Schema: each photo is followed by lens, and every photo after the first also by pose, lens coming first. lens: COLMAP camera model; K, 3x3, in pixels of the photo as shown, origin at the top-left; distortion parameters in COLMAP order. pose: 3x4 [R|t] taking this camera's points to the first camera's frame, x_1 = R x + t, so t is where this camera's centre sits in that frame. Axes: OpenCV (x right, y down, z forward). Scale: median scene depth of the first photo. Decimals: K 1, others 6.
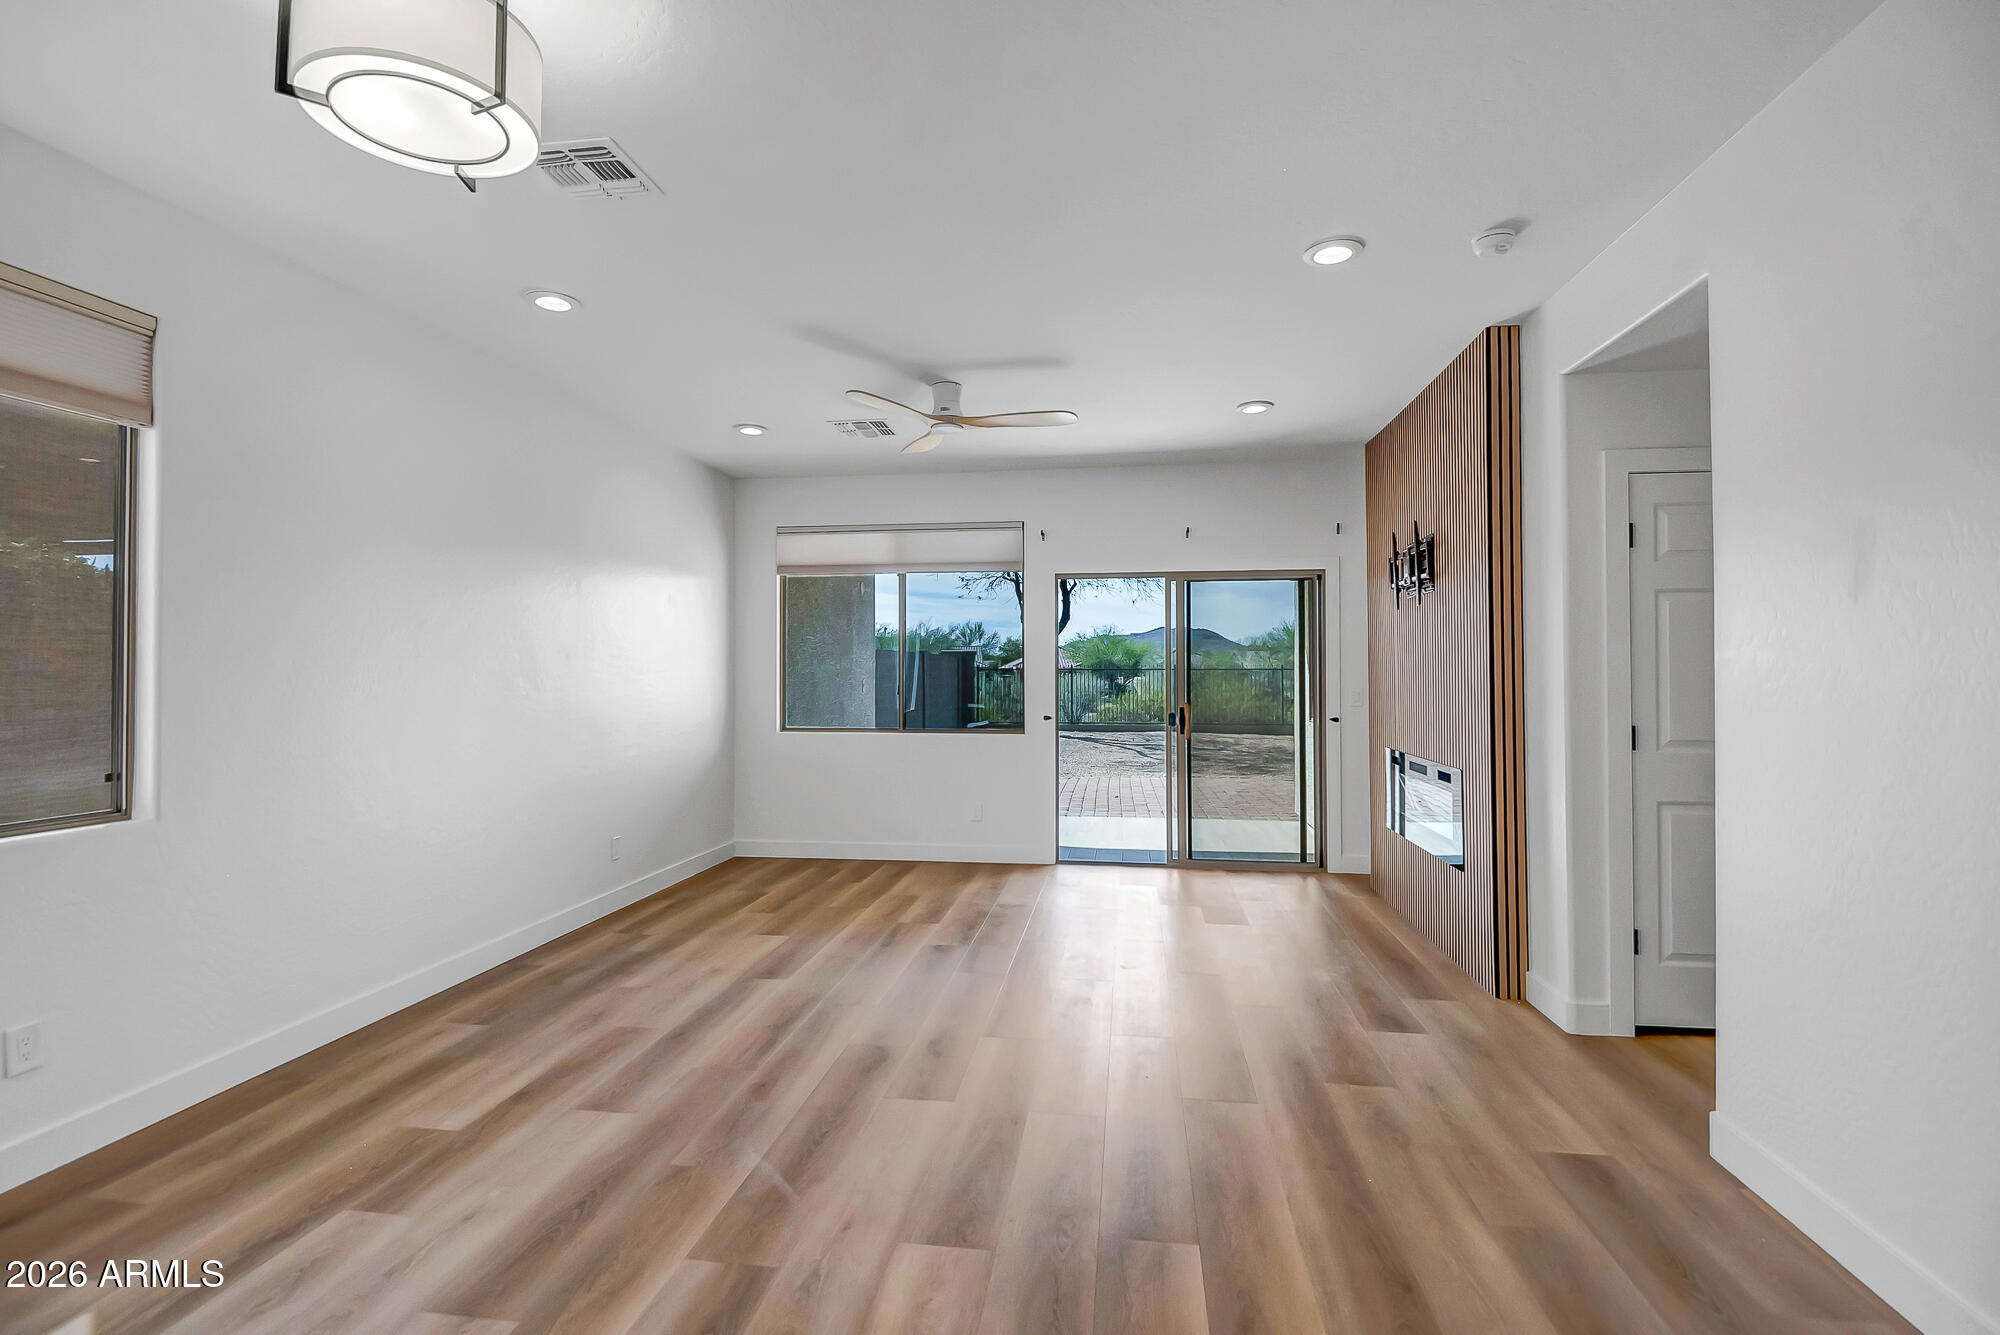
lens RADIAL K [[928.8, 0, 1006.7], [0, 928.8, 655.3], [0, 0, 1]] dist [-0.003942, -0.001516]
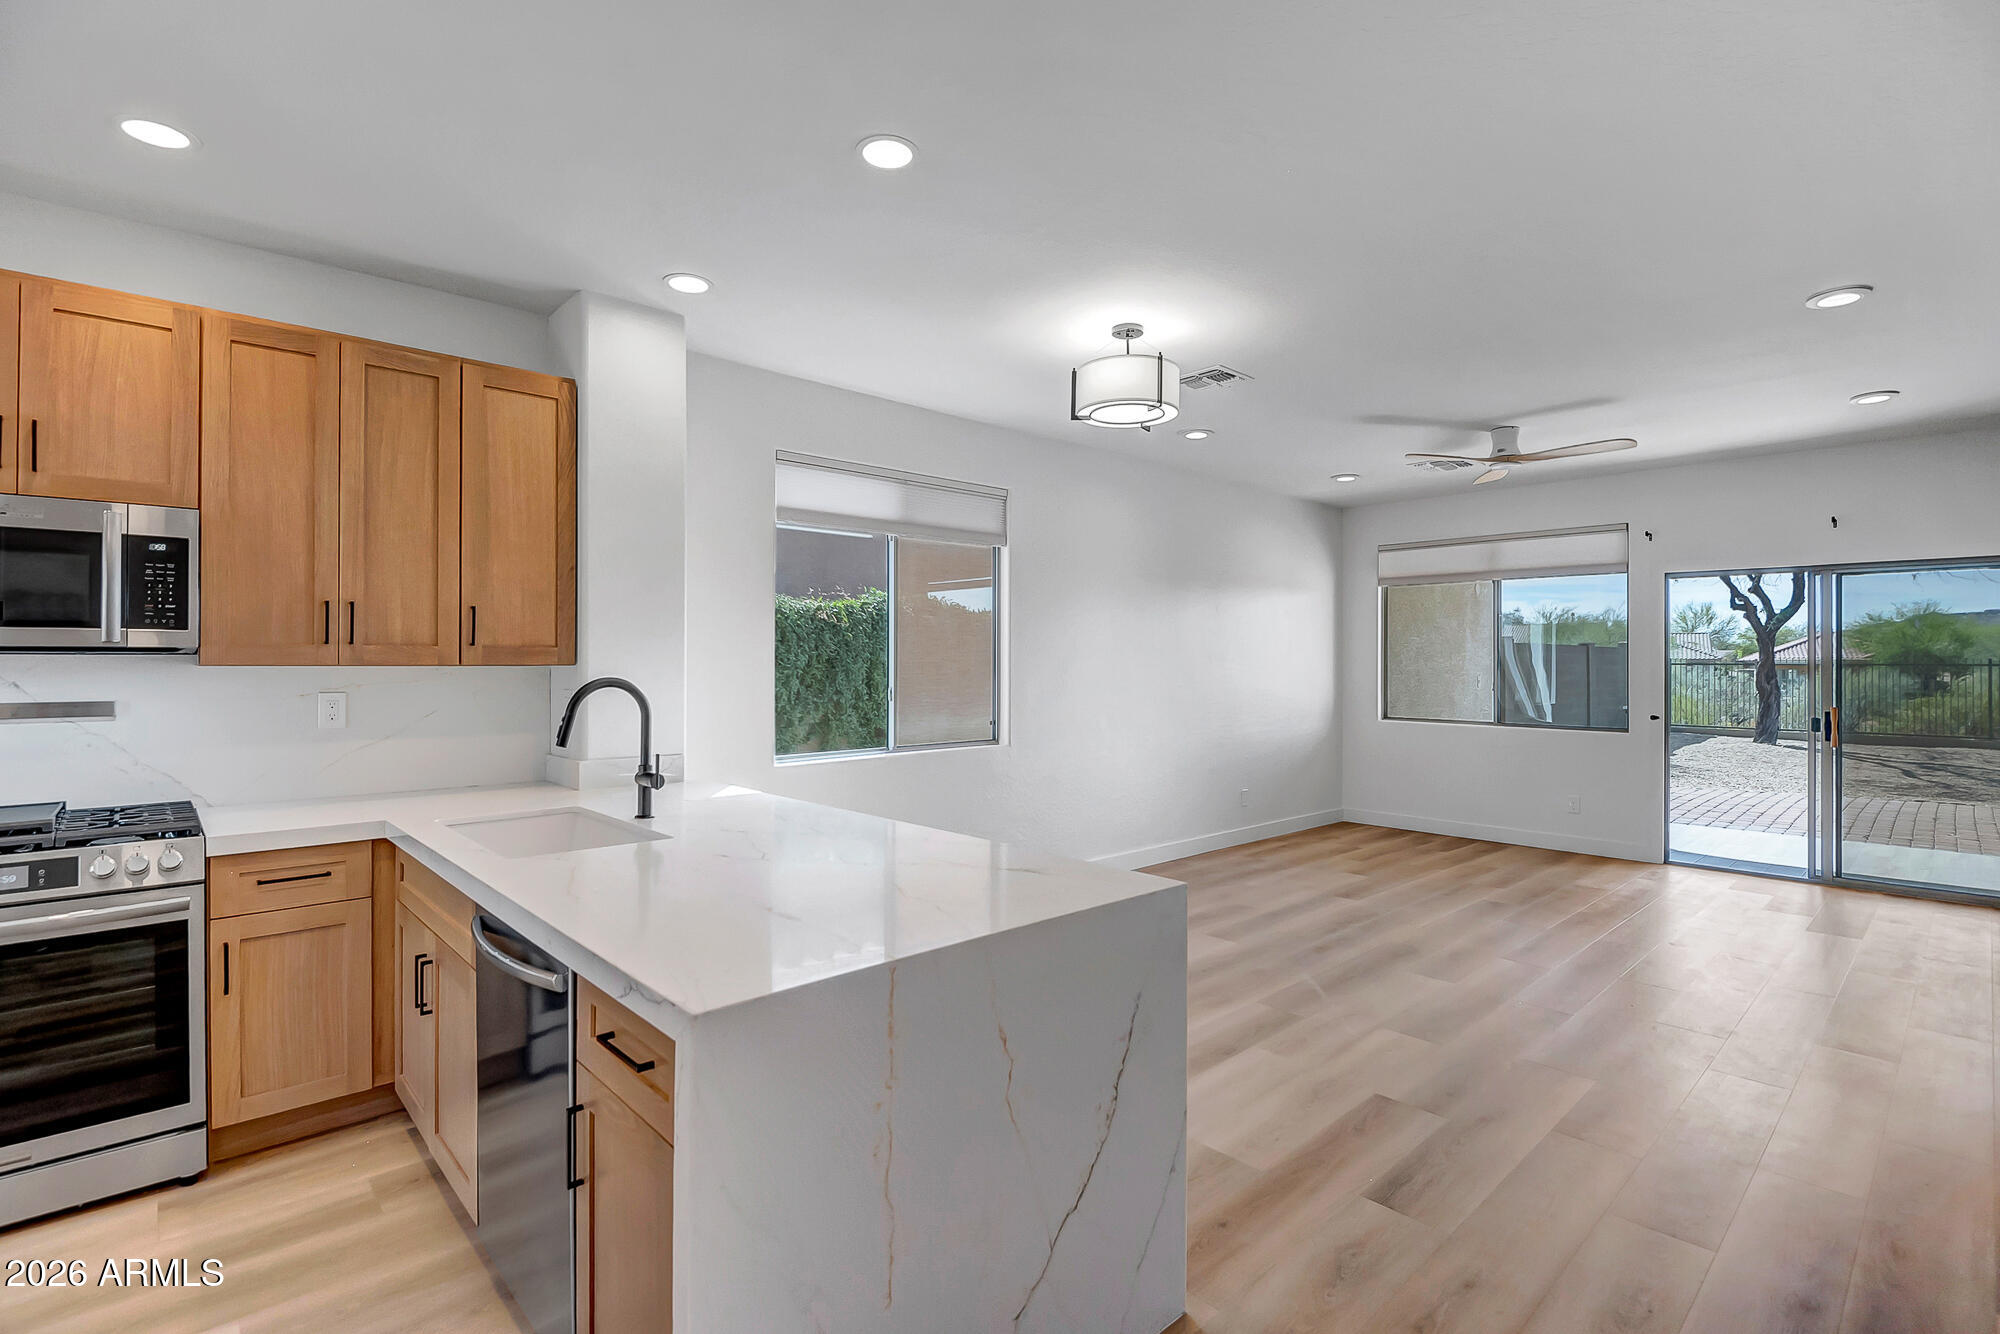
lens RADIAL K [[928.8, 0, 991.6], [0, 928.8, 653.4], [0, 0, 1]] dist [-0.003942, -0.001516]
pose [[0.768652, -0.001001, -0.639666, 0.137221], [0.006472, 0.999960, 0.006212, -0.013409], [0.639634, -0.008914, 0.768628, -0.235876]]
